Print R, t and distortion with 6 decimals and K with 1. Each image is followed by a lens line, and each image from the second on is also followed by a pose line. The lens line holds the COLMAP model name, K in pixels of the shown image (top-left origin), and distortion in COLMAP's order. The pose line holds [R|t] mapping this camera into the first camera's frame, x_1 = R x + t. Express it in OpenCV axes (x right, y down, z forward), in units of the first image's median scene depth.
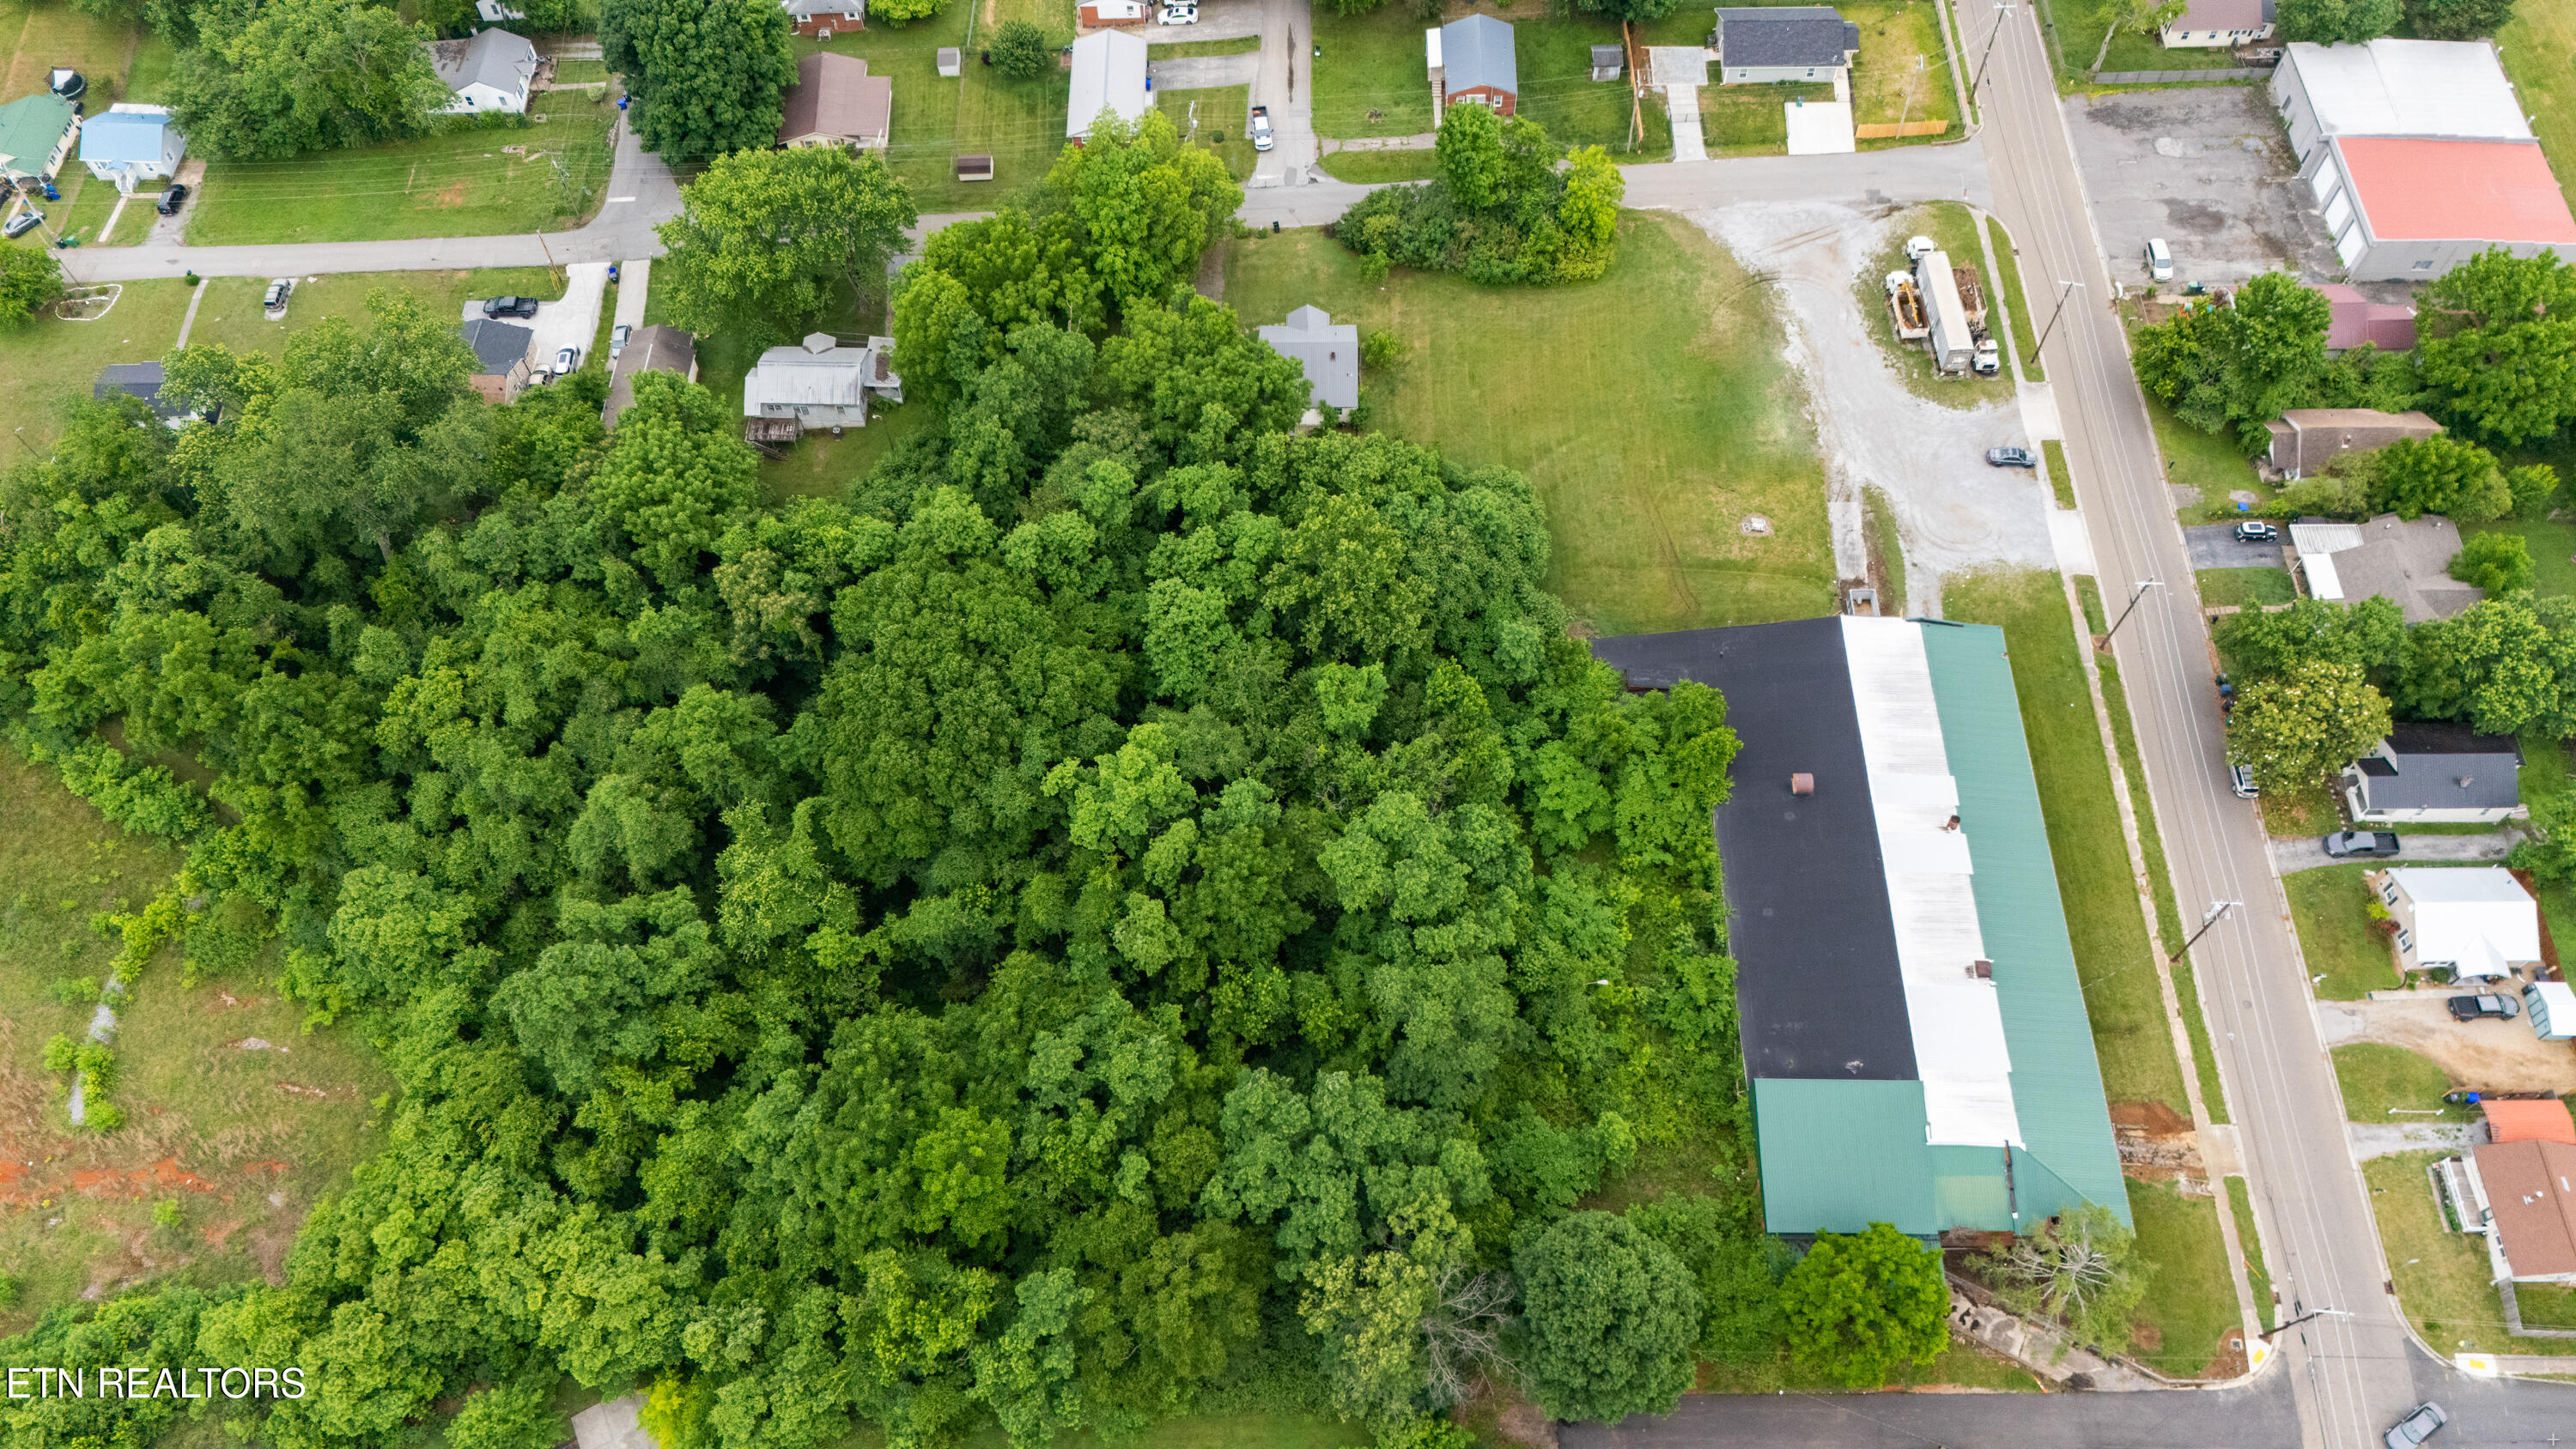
lens RADIAL K [[1889.2, 0, 1283.2], [0, 1889.2, 714.0], [0, 0, 1]] dist [0.082014, -0.080896]
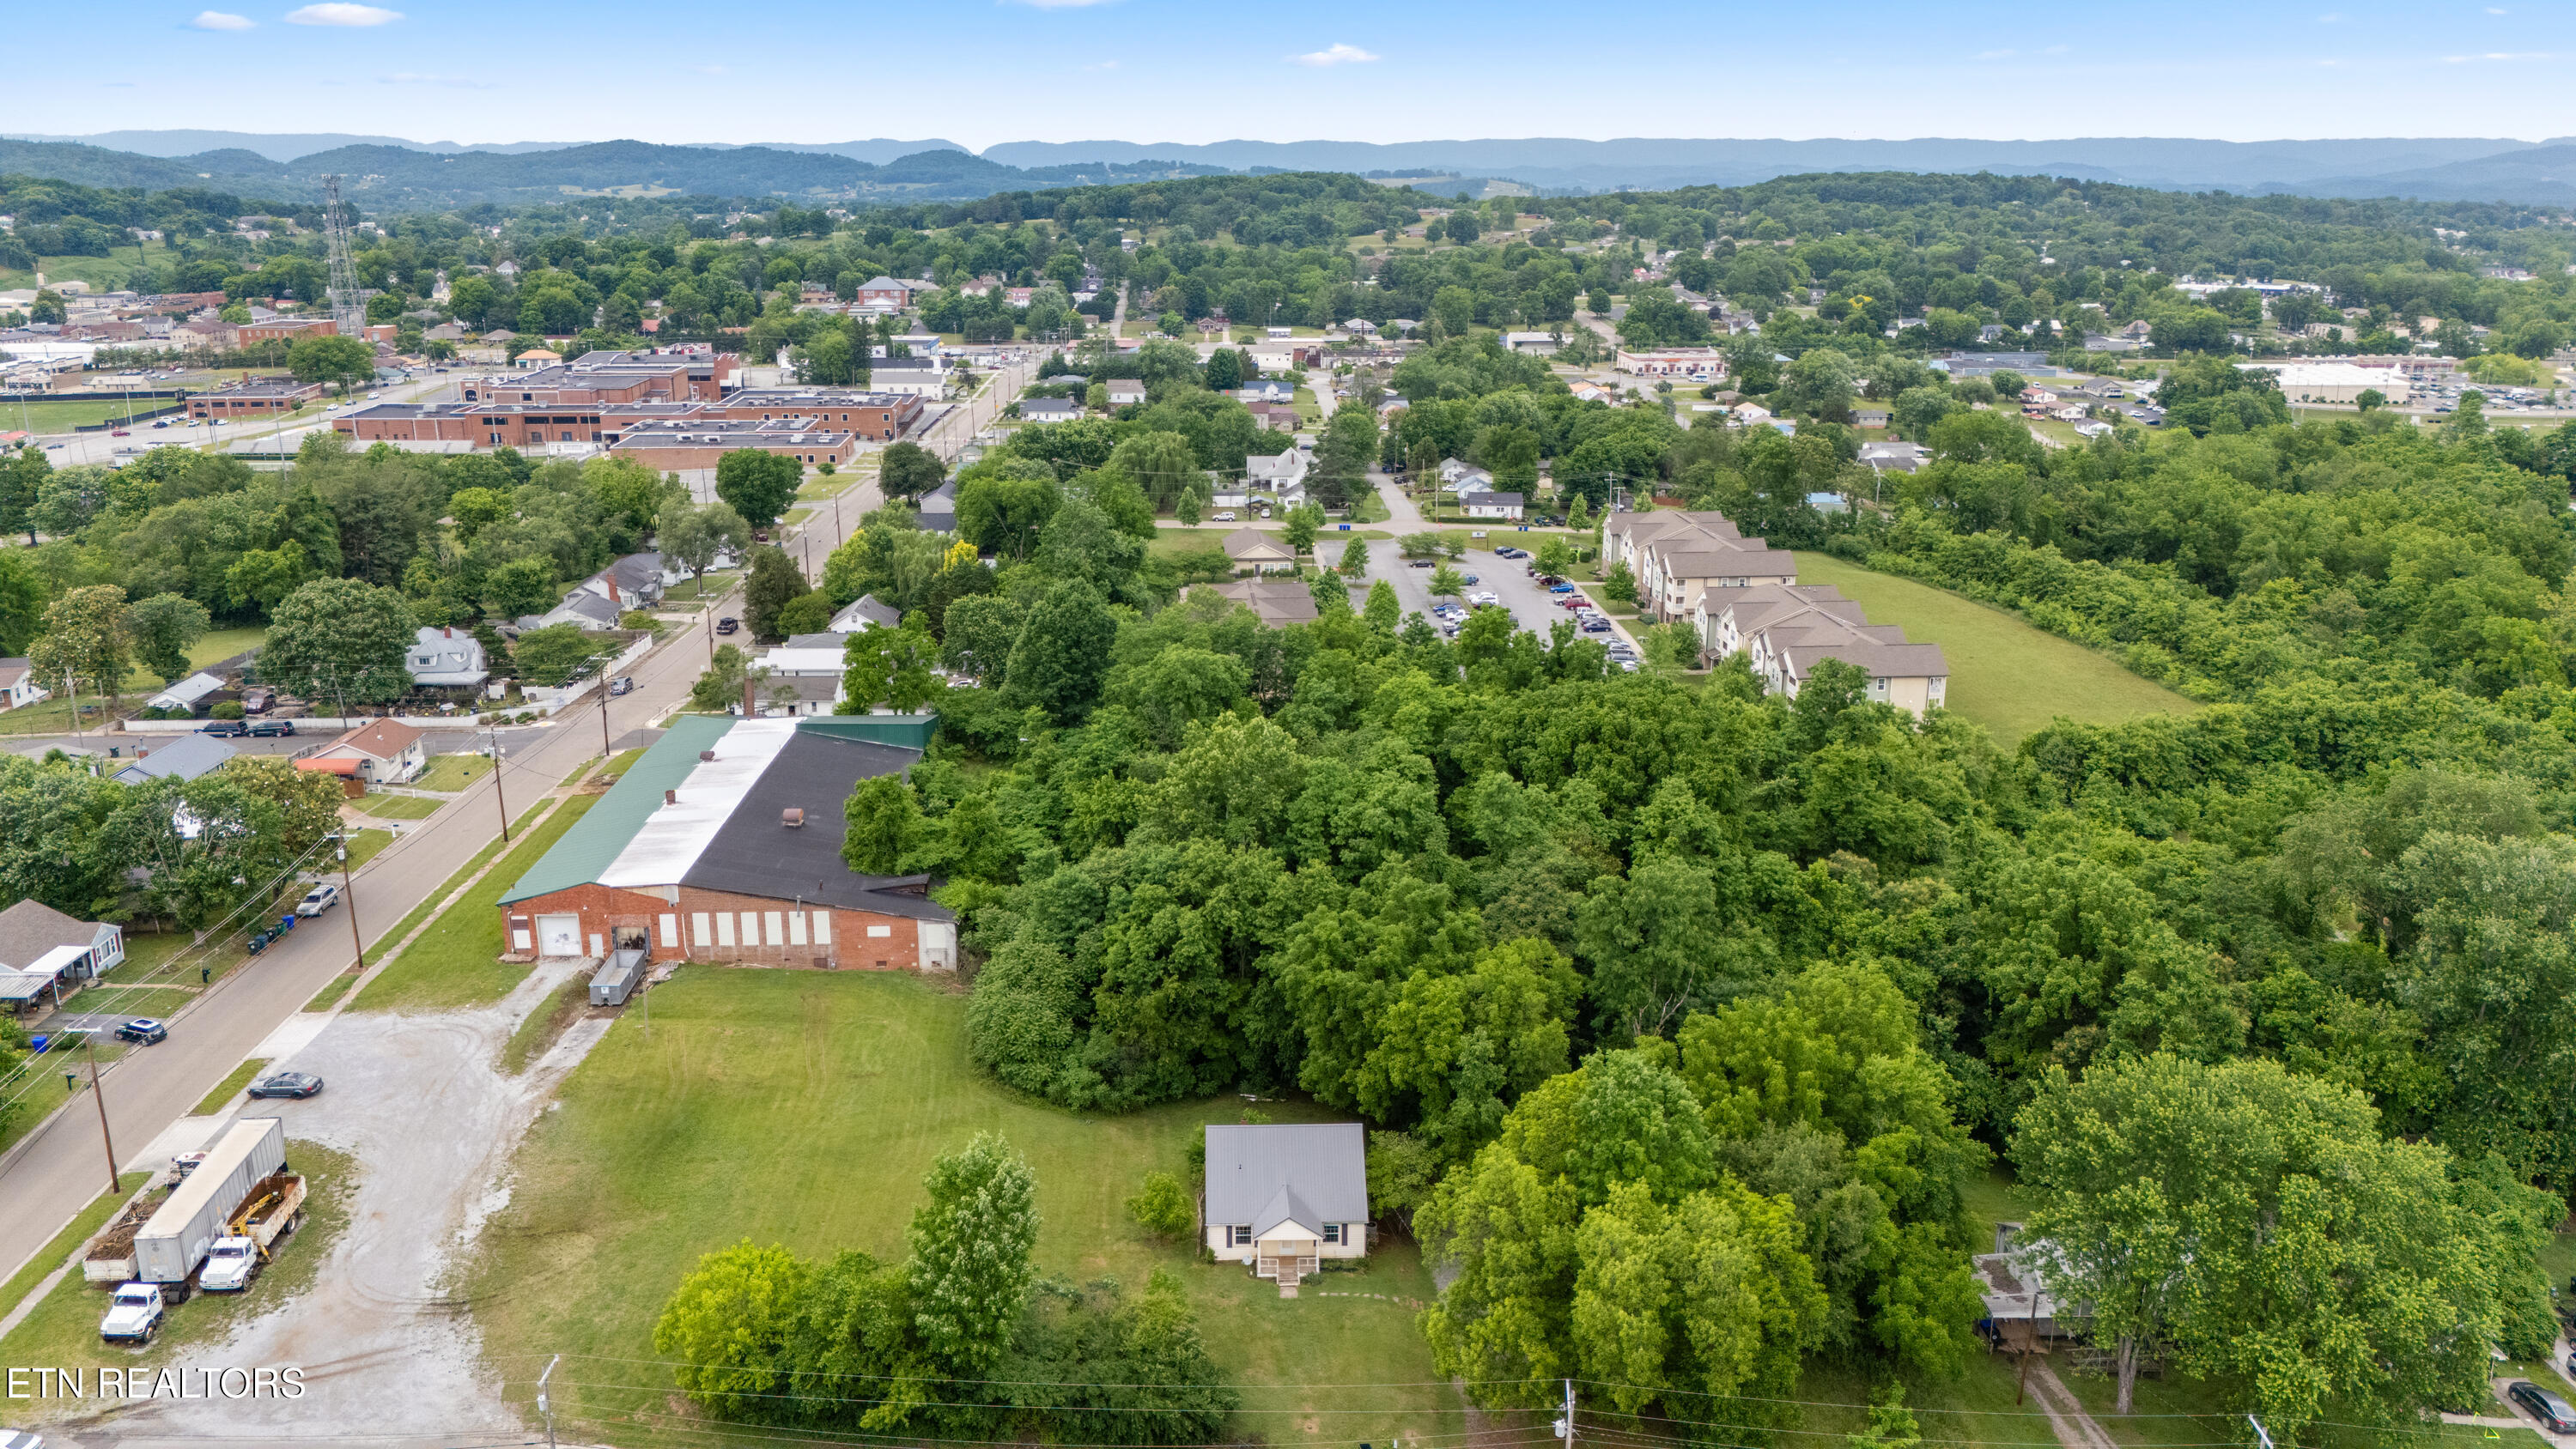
lens RADIAL K [[1889.2, 0, 1289.6], [0, 1889.2, 723.2], [0, 0, 1]] dist [0.082014, -0.080896]
pose [[-0.998916, 0.028609, -0.036724, 0.036179], [-0.028563, 0.246252, 0.968785, -0.949330], [0.036759, 0.968783, -0.245168, 1.159169]]
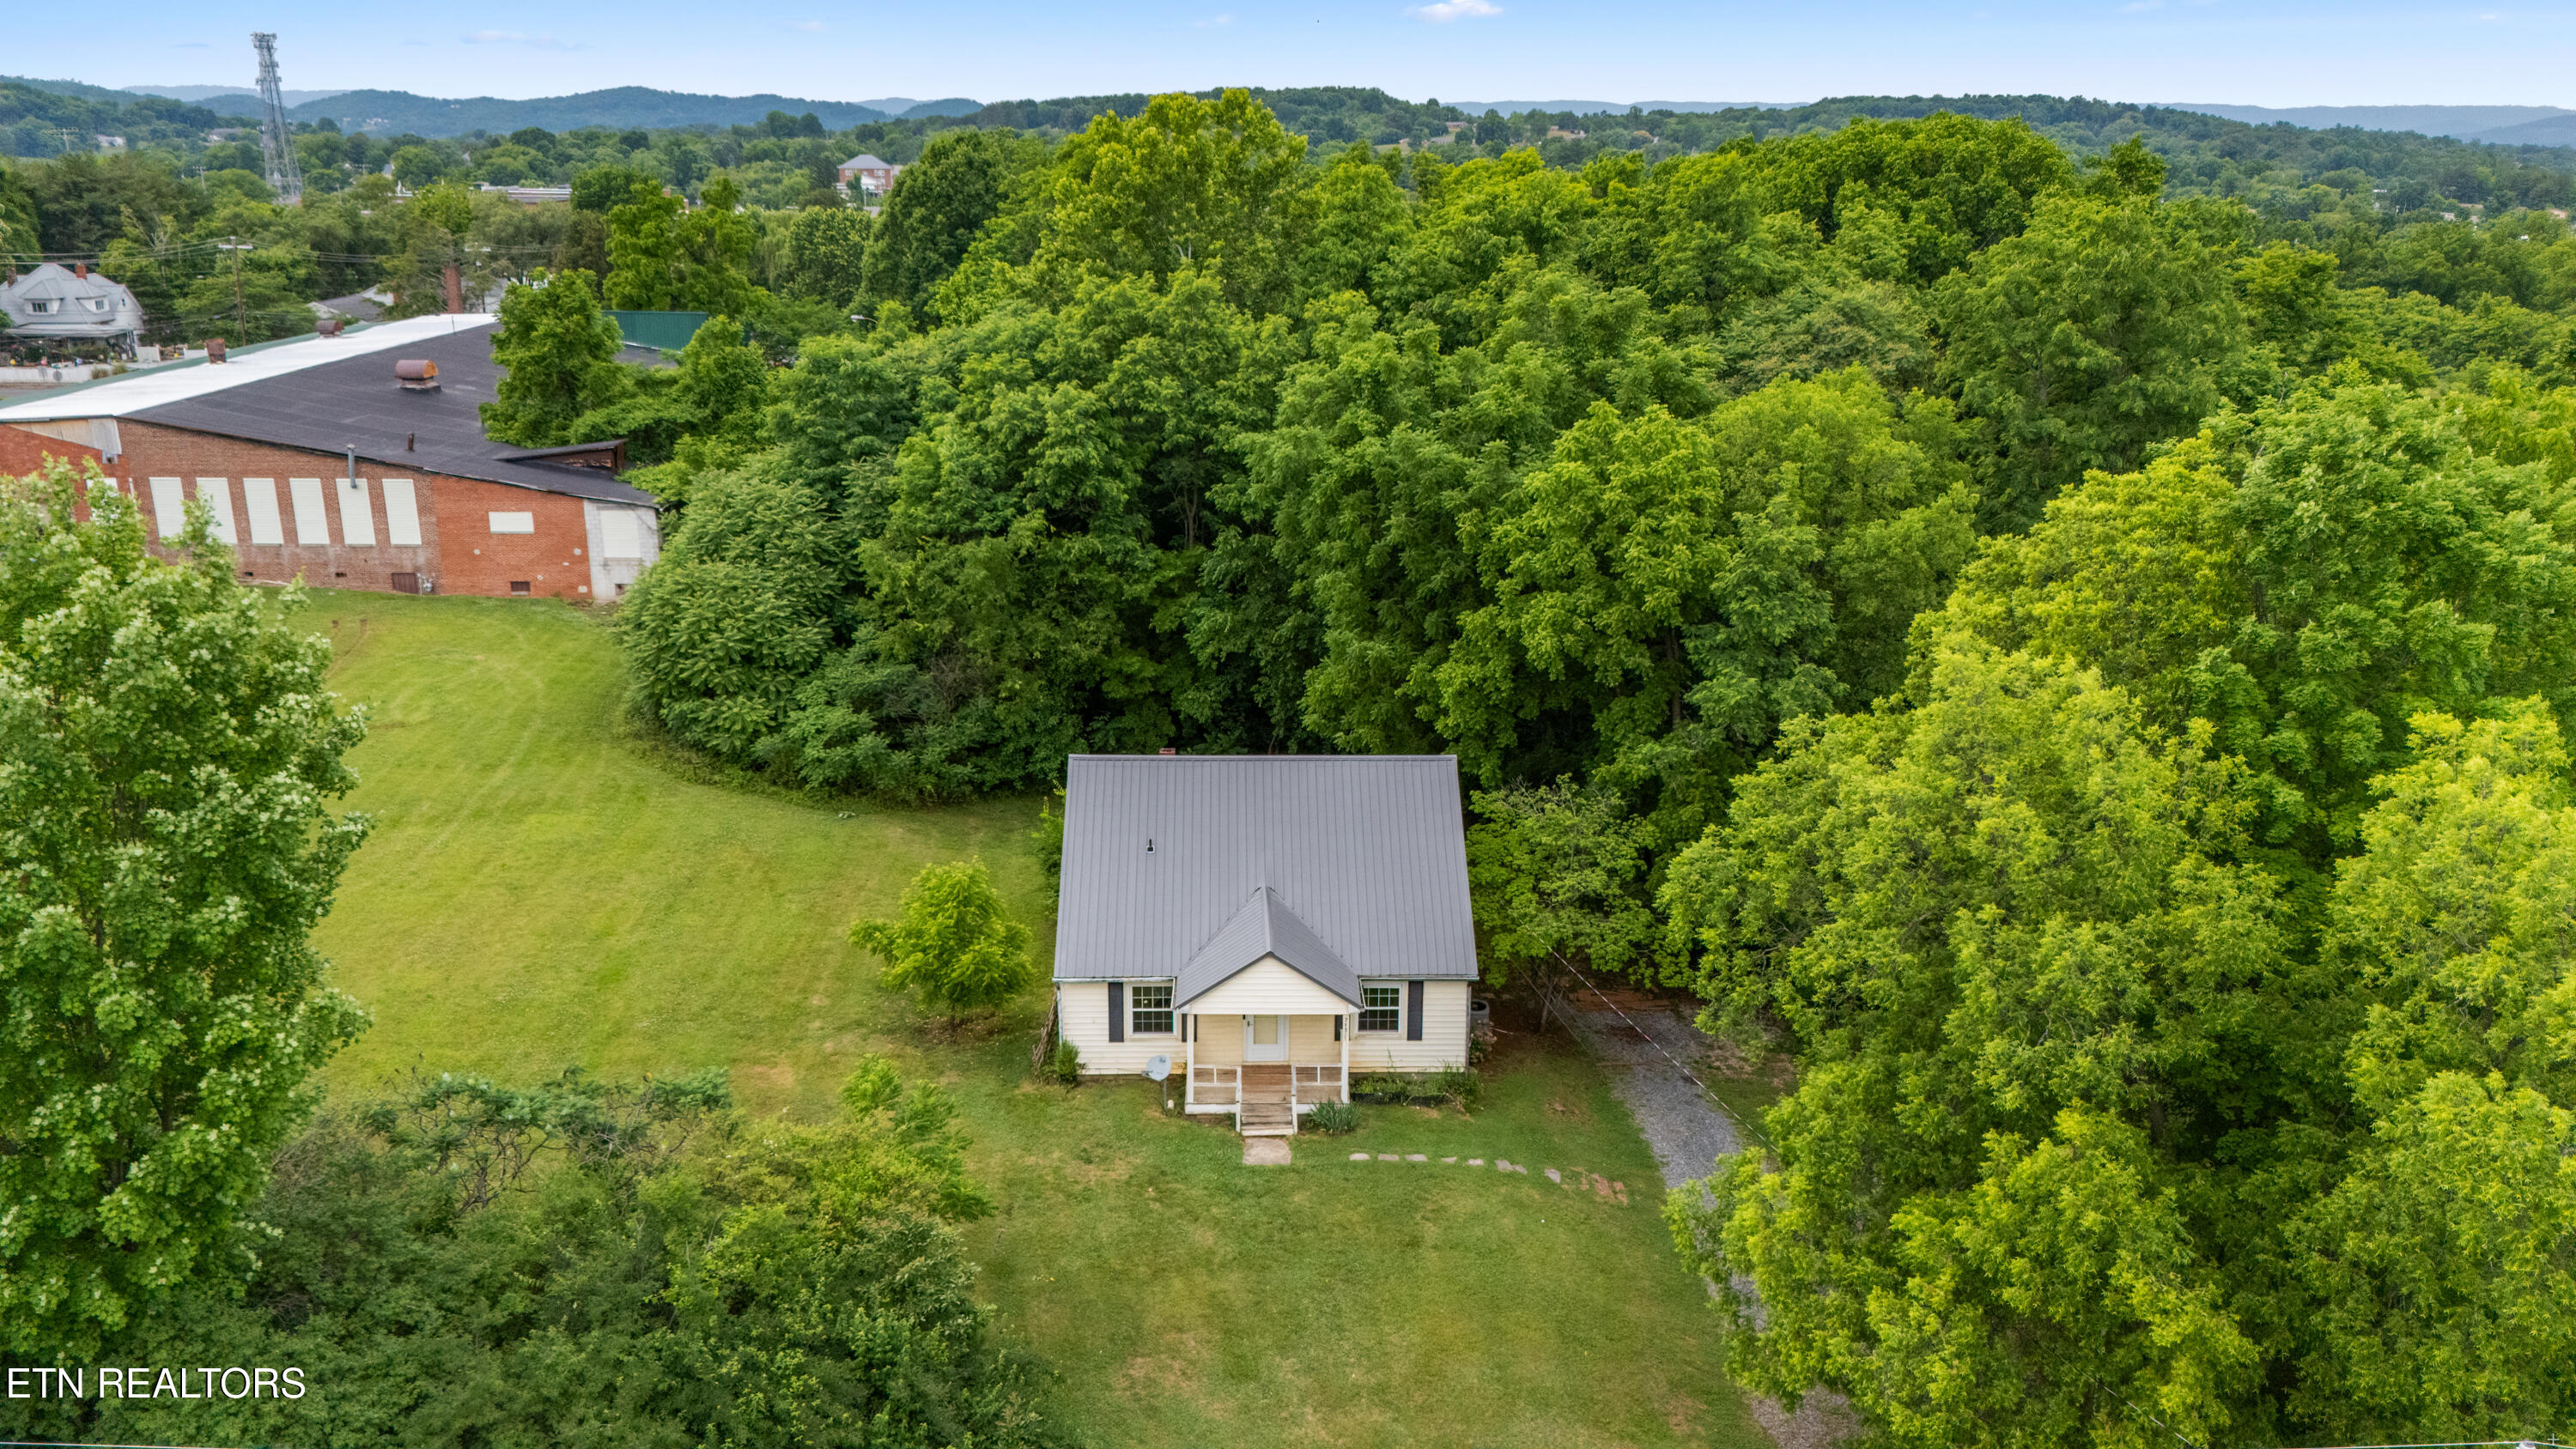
lens RADIAL K [[1889.2, 0, 1291.7], [0, 1889.2, 735.1], [0, 0, 1]] dist [0.082014, -0.080896]
pose [[-0.999354, 0.020743, -0.029347, 0.020363], [-0.023919, 0.225521, 0.973945, -0.501213], [0.026821, 0.974018, -0.224879, 1.192070]]
